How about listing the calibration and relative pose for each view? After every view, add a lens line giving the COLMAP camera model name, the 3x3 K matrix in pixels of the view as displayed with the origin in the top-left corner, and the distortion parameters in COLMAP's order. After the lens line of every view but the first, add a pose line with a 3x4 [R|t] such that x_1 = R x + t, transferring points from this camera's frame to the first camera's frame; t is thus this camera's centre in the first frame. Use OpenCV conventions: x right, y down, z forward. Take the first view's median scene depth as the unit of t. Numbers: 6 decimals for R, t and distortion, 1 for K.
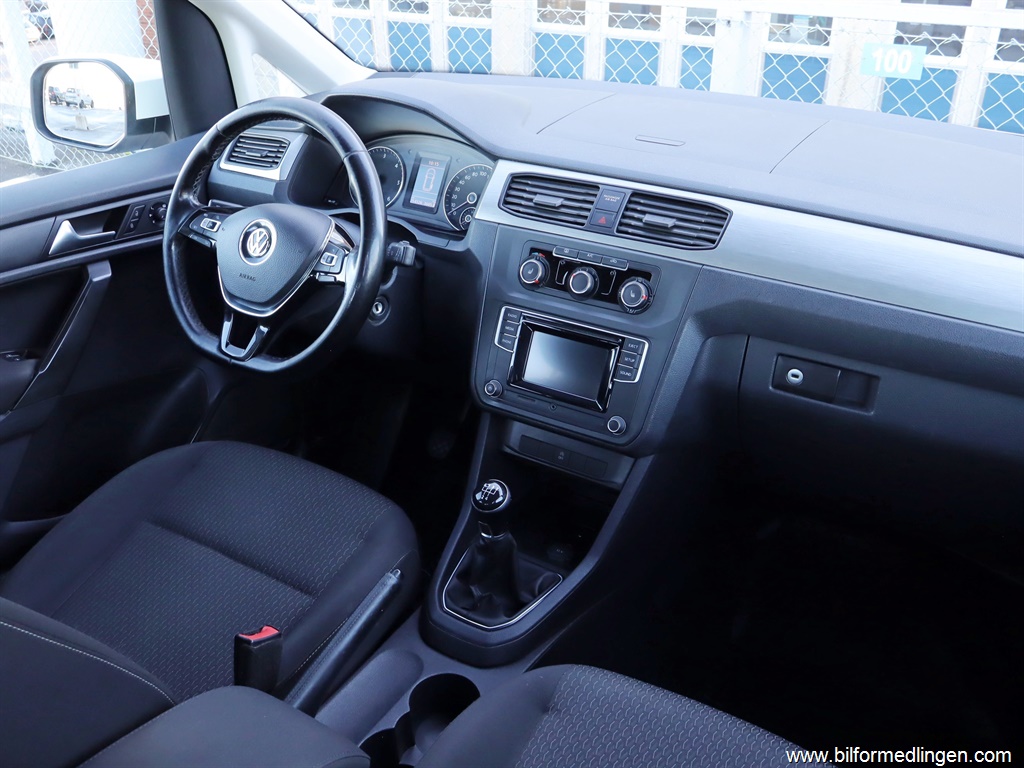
lens RADIAL K [[984.8, 0, 512.0], [0, 984.8, 384.0], [0, 0, 1]] dist [0.010640, 0.019781]
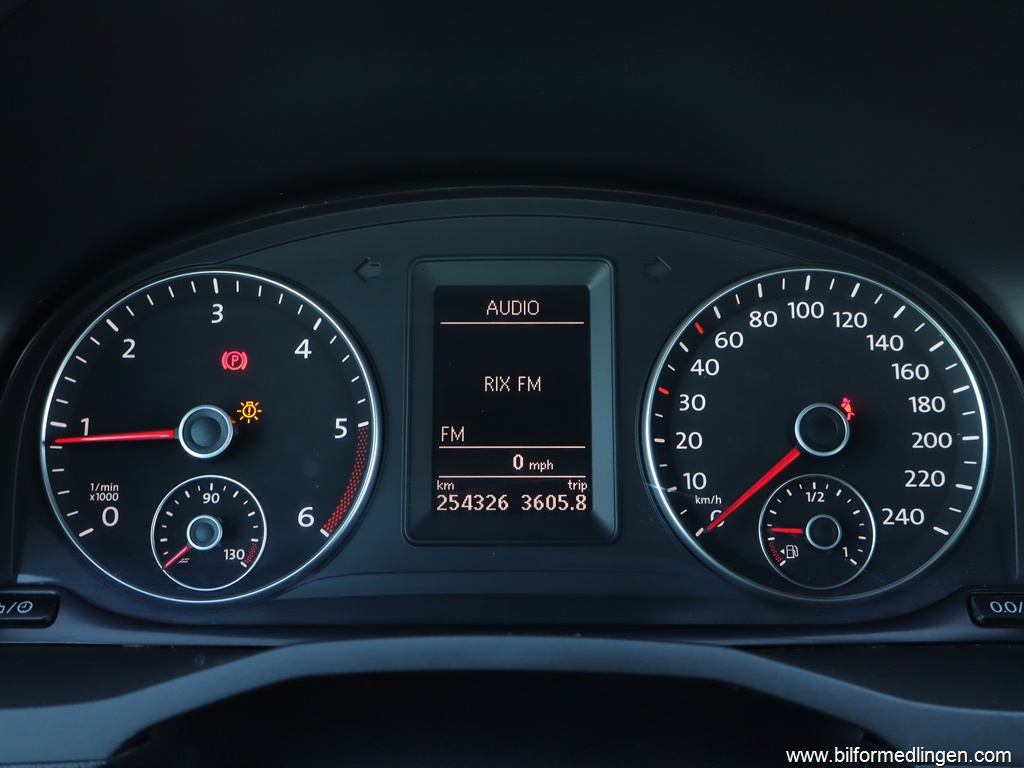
lens RADIAL K [[1170.9, 0, 512.0], [0, 1170.9, 384.0], [0, 0, 1]] dist [-0.017671, 0.011145]
pose [[0.845167, -0.181275, 0.502824, -0.253523], [0.257051, 0.962651, -0.085013, -0.229494], [-0.468634, 0.201102, 0.860198, 0.971002]]
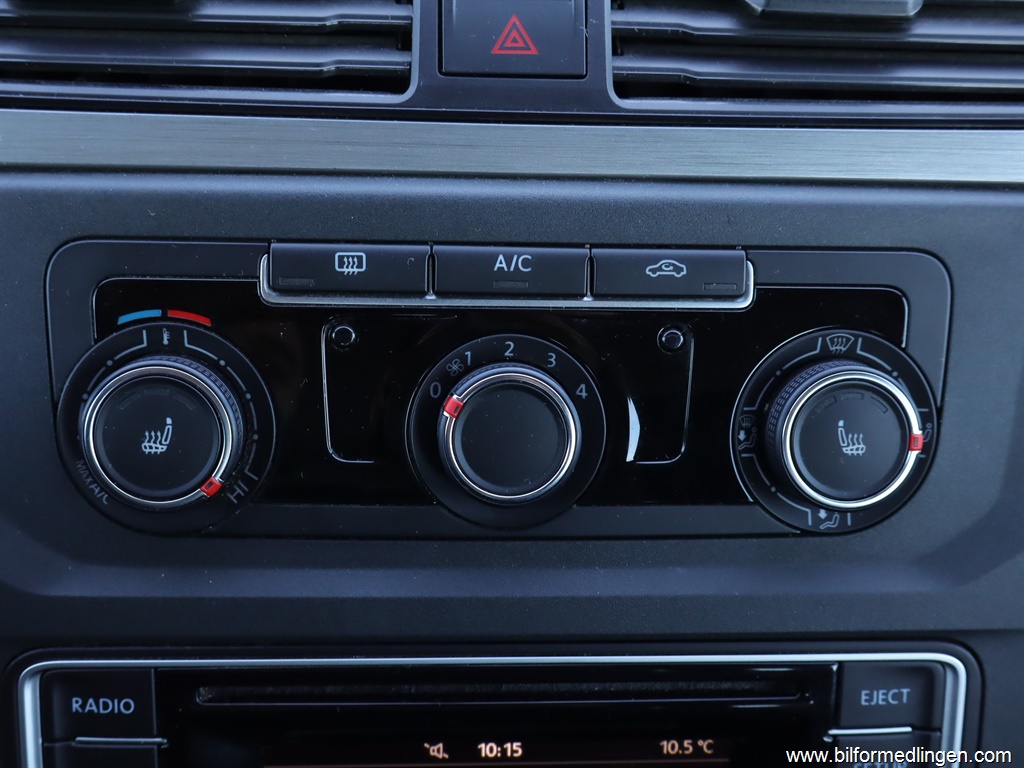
lens RADIAL K [[1084.9, 0, 512.0], [0, 1084.9, 384.0], [0, 0, 1]] dist [-0.008269, -0.002718]
pose [[0.815946, -0.301705, 0.493159, -0.017091], [0.226186, 0.951627, 0.207955, -0.148291], [-0.532045, -0.058135, 0.844718, 0.840409]]
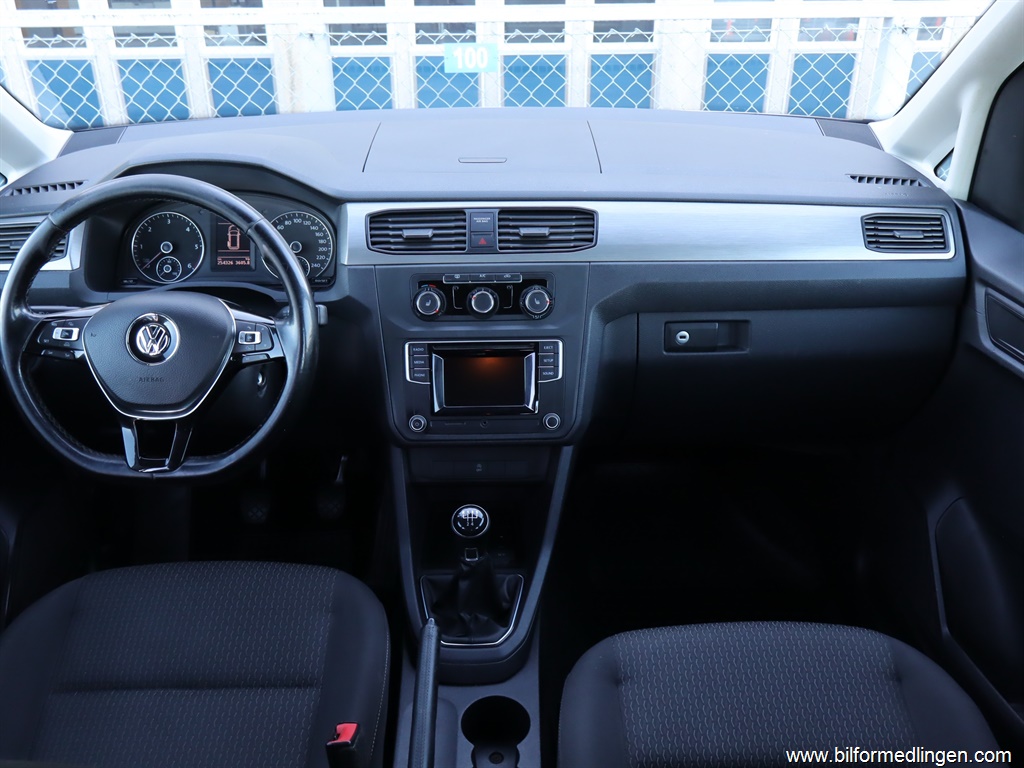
lens RADIAL K [[984.8, 0, 512.0], [0, 984.8, 384.0], [0, 0, 1]] dist [0.010640, 0.019781]
pose [[0.836790, -0.260817, 0.481411, -0.434197], [0.260380, 0.963027, 0.069152, -0.082737], [-0.481648, 0.067485, 0.873763, 0.063469]]
